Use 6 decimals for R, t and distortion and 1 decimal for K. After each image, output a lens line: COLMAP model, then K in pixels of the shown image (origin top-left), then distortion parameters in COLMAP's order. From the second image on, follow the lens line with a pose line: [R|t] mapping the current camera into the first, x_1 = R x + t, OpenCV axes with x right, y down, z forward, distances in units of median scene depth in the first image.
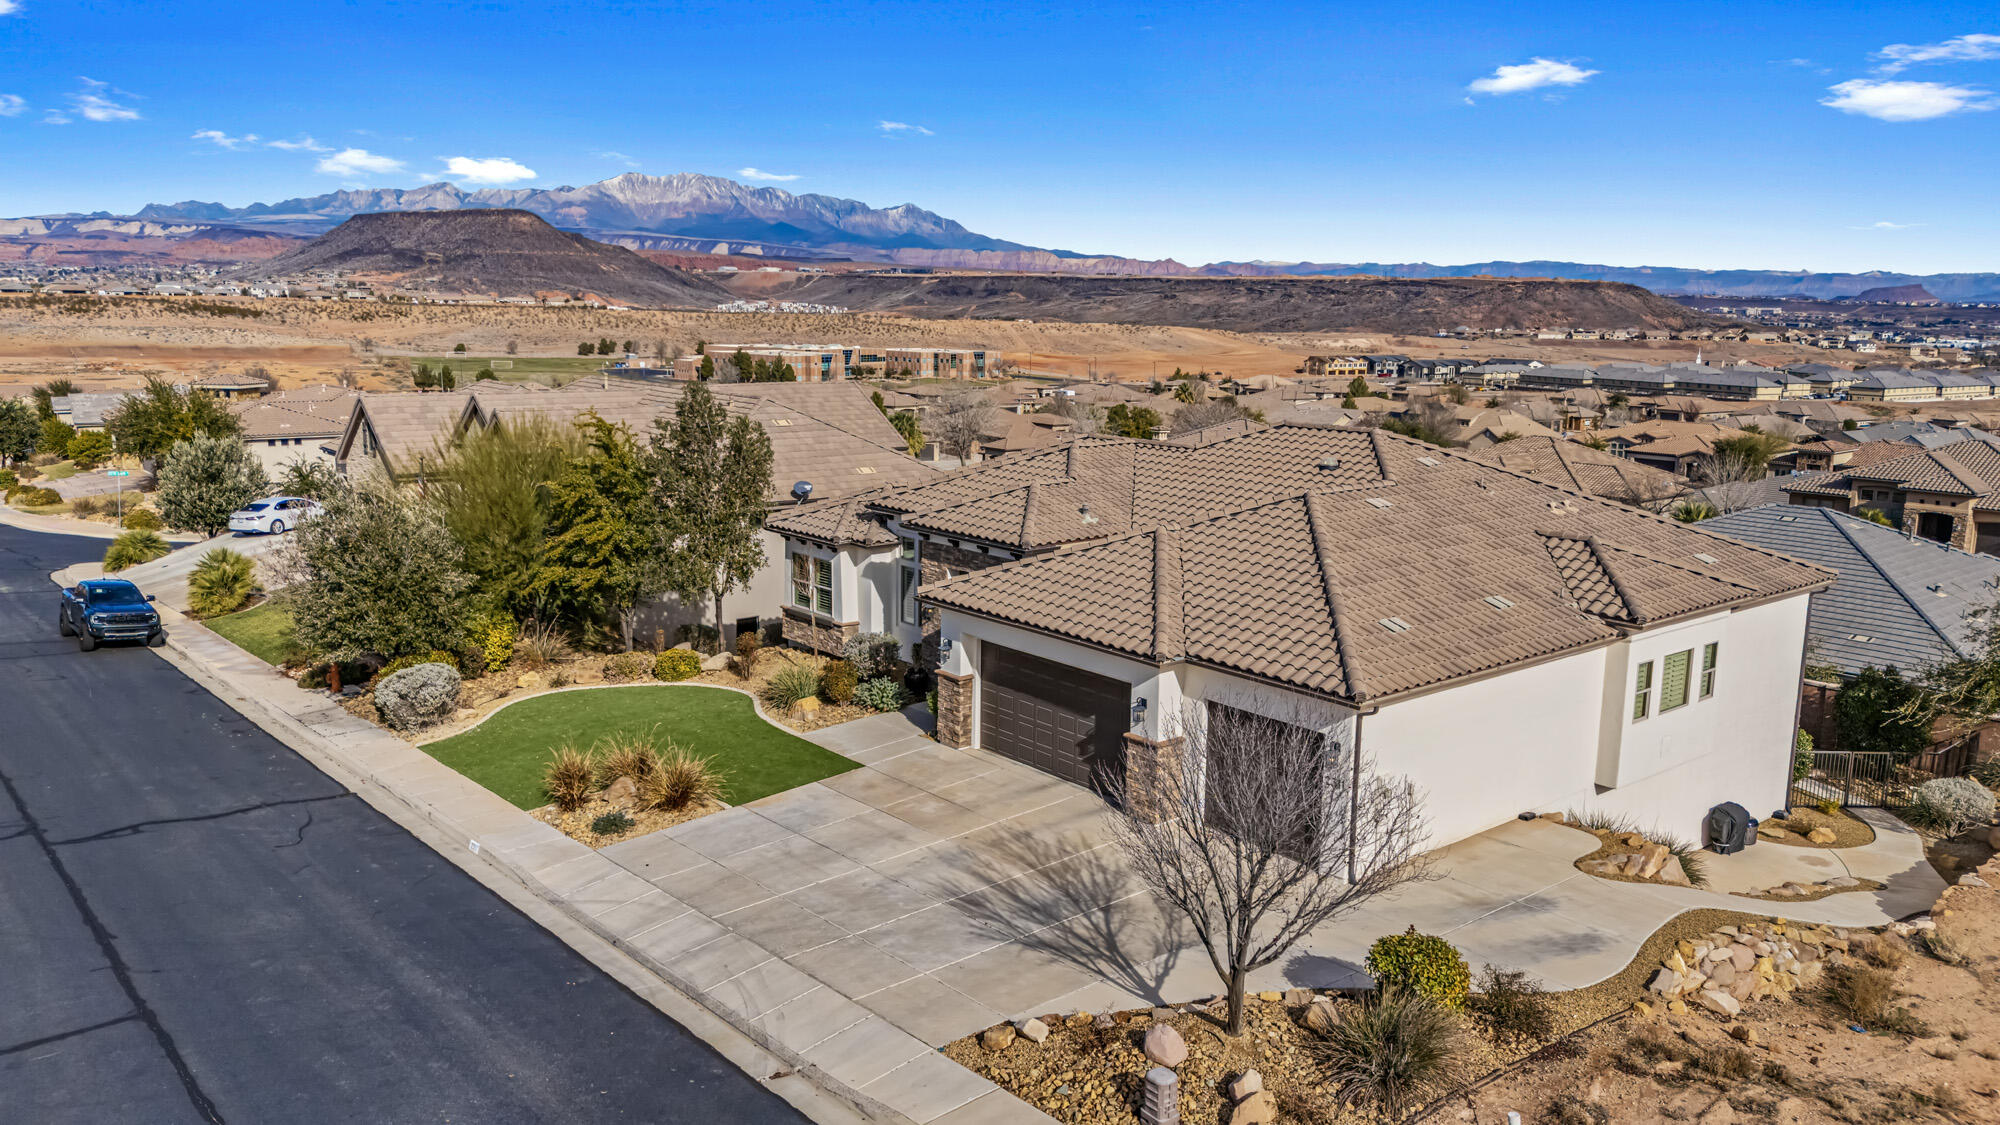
lens RADIAL K [[1476.4, 0, 1000.0], [0, 1476.4, 562.5], [0, 0, 1]] dist [0.078233, -0.089913]
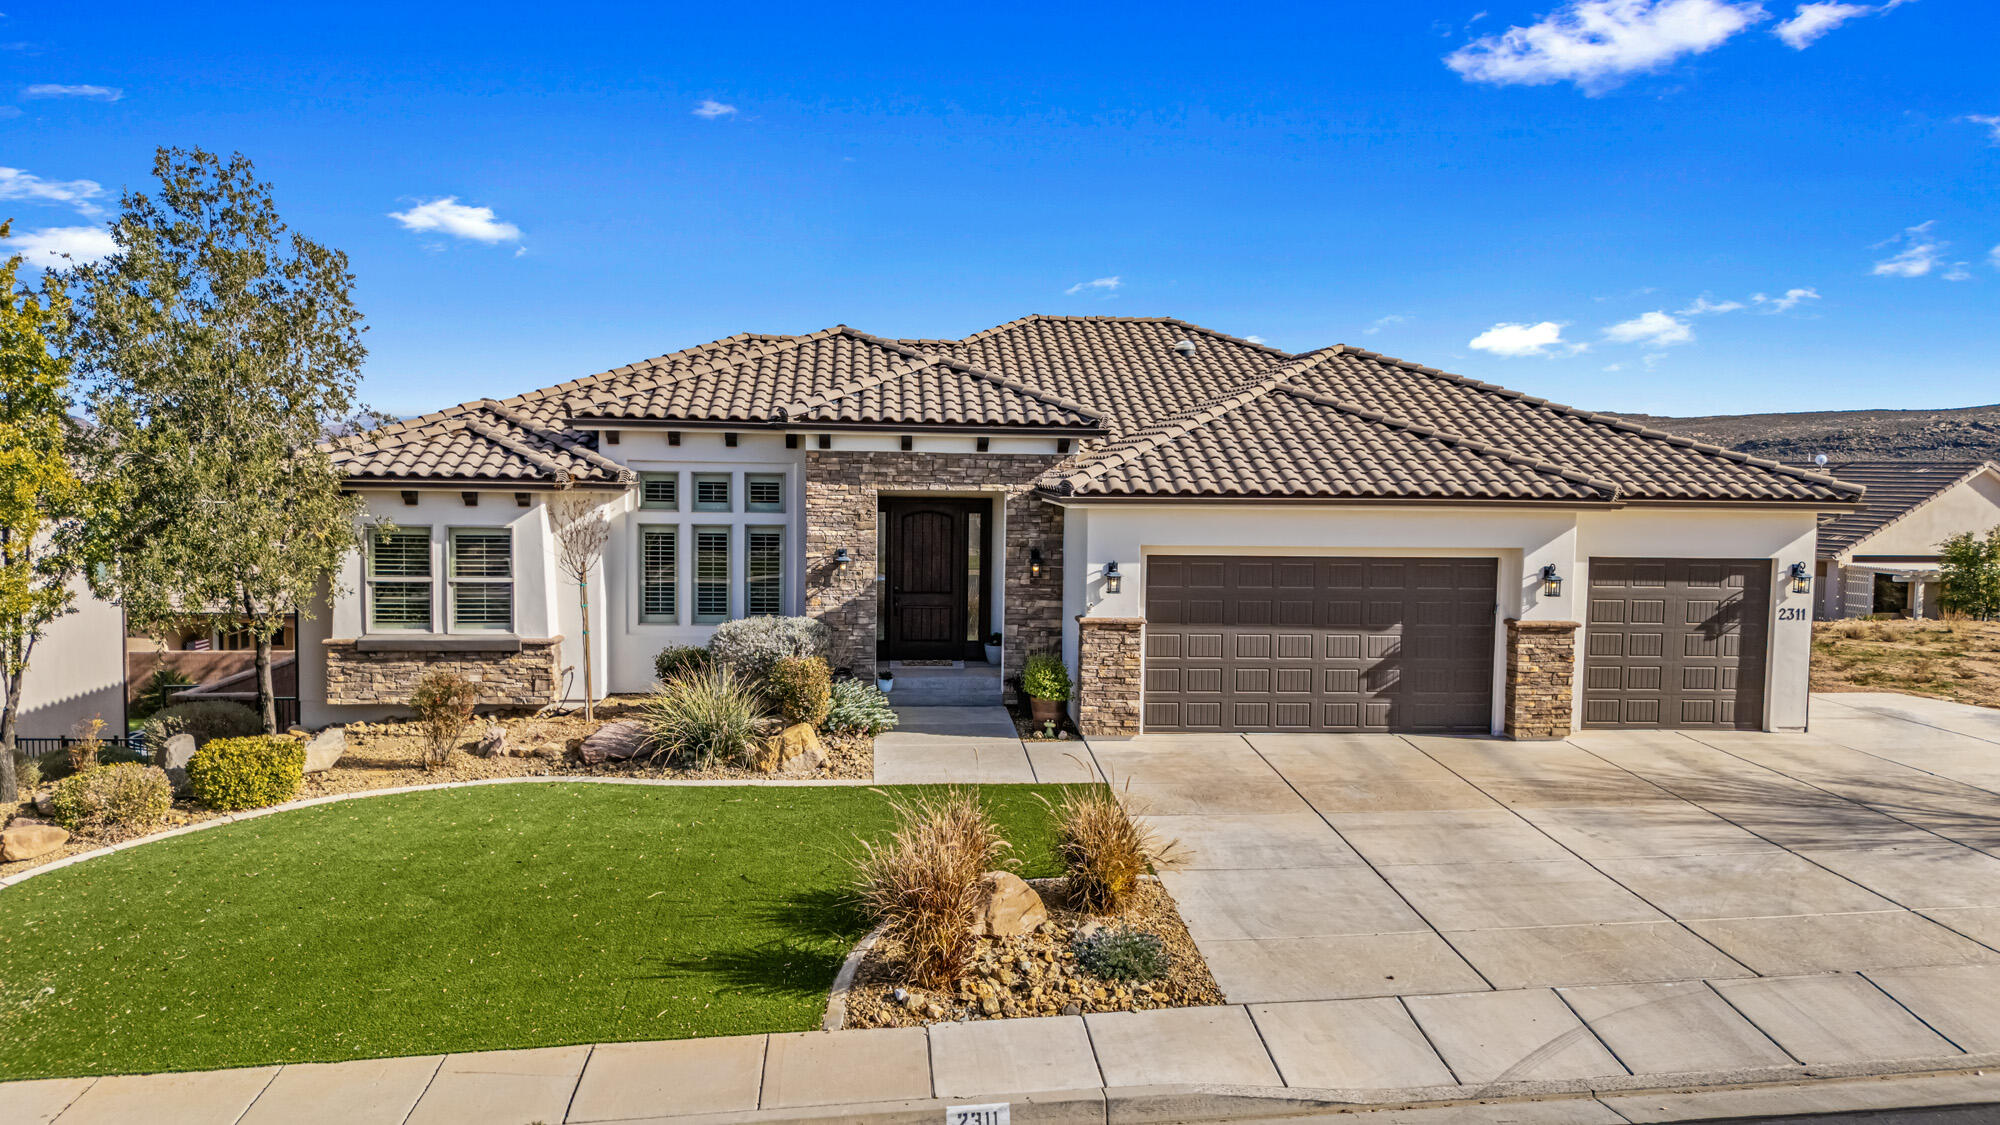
lens RADIAL K [[1476.4, 0, 1000.0], [0, 1476.4, 562.5], [0, 0, 1]] dist [0.078233, -0.089913]
pose [[0.564519, -0.061212, 0.823147, -0.451464], [0.136477, 0.990442, -0.019944, 0.046150], [-0.814059, 0.123600, 0.567478, 0.548106]]
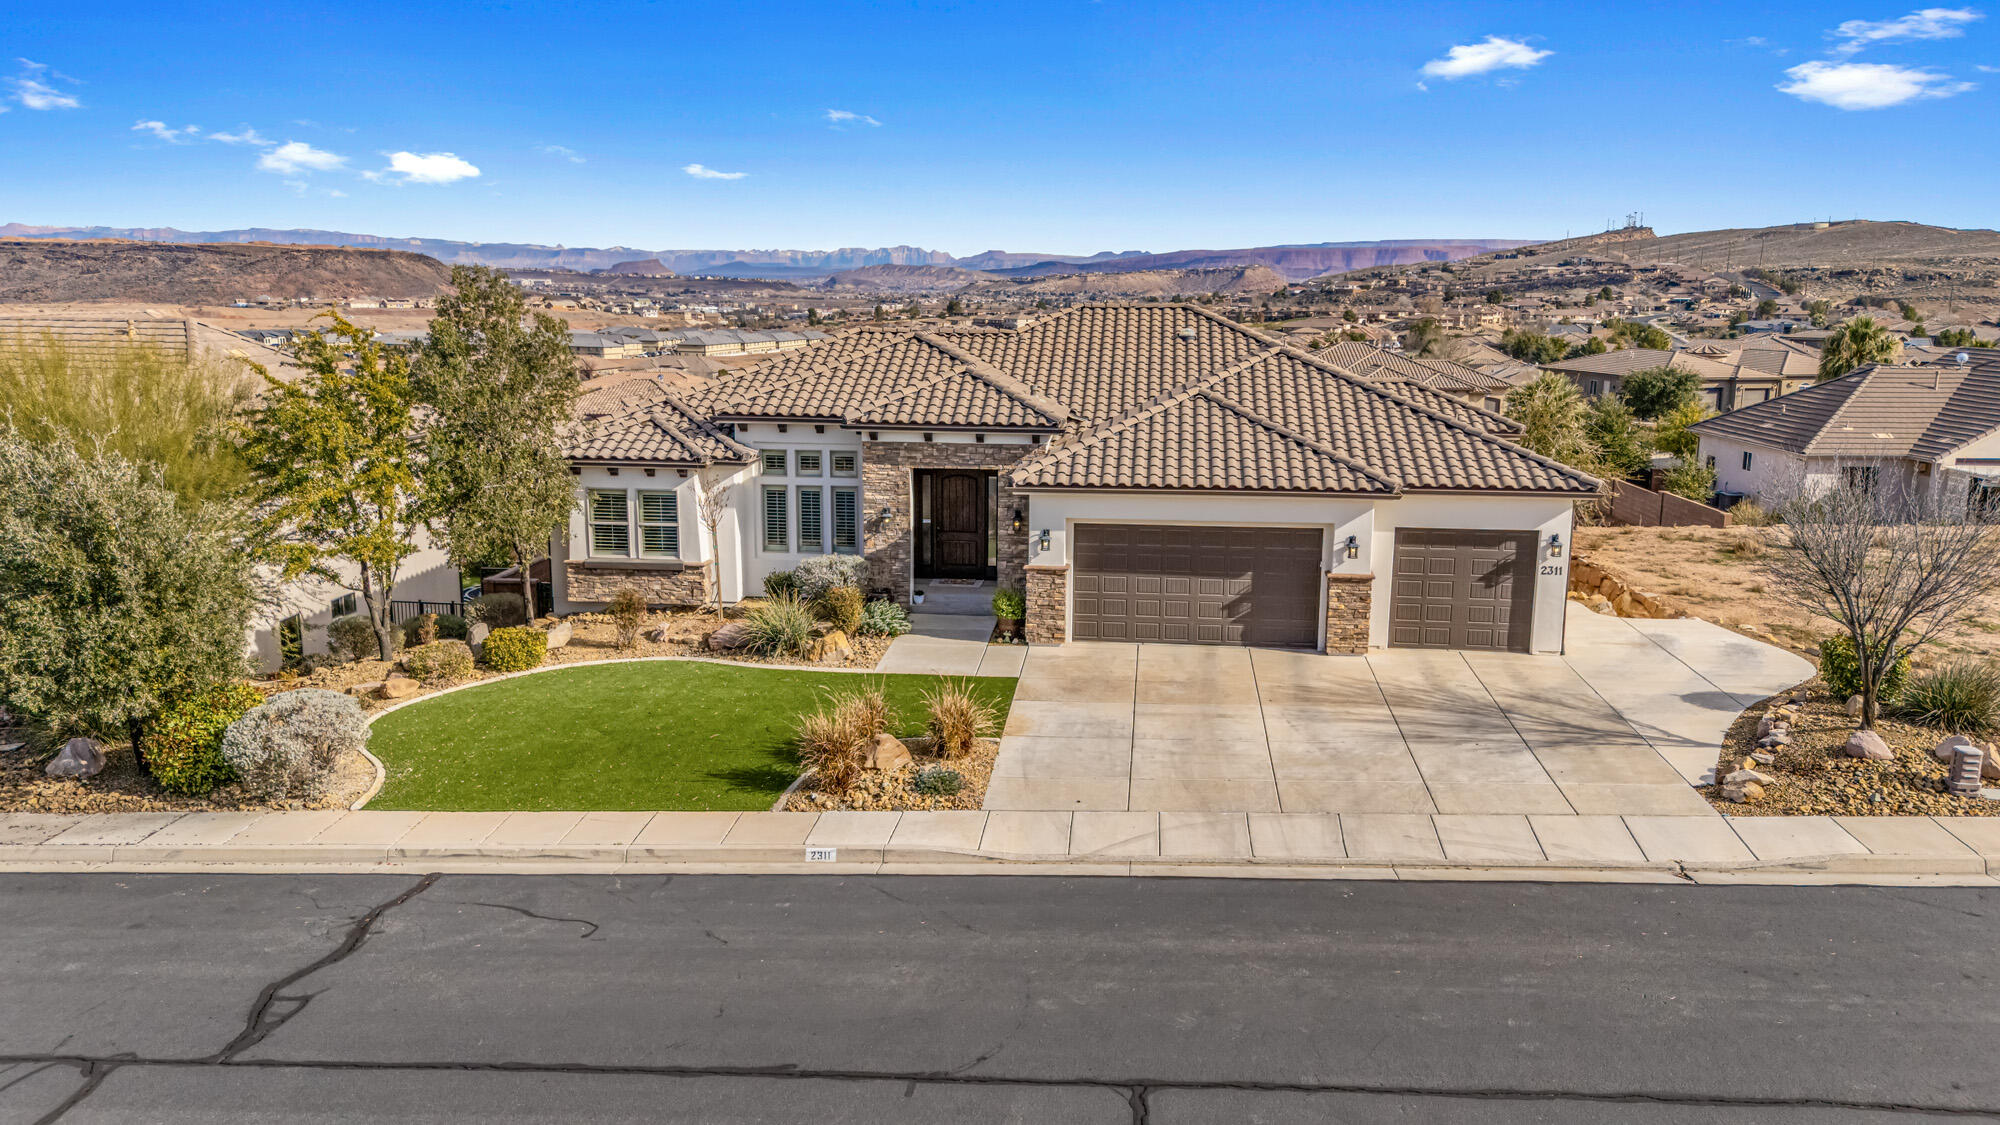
lens RADIAL K [[1476.4, 0, 1000.0], [0, 1476.4, 562.5], [0, 0, 1]] dist [0.078233, -0.089913]
pose [[0.710828, -0.135752, 0.690141, -0.550631], [0.123757, 0.990030, 0.067273, 0.005763], [-0.692393, 0.037591, 0.720541, 0.284984]]
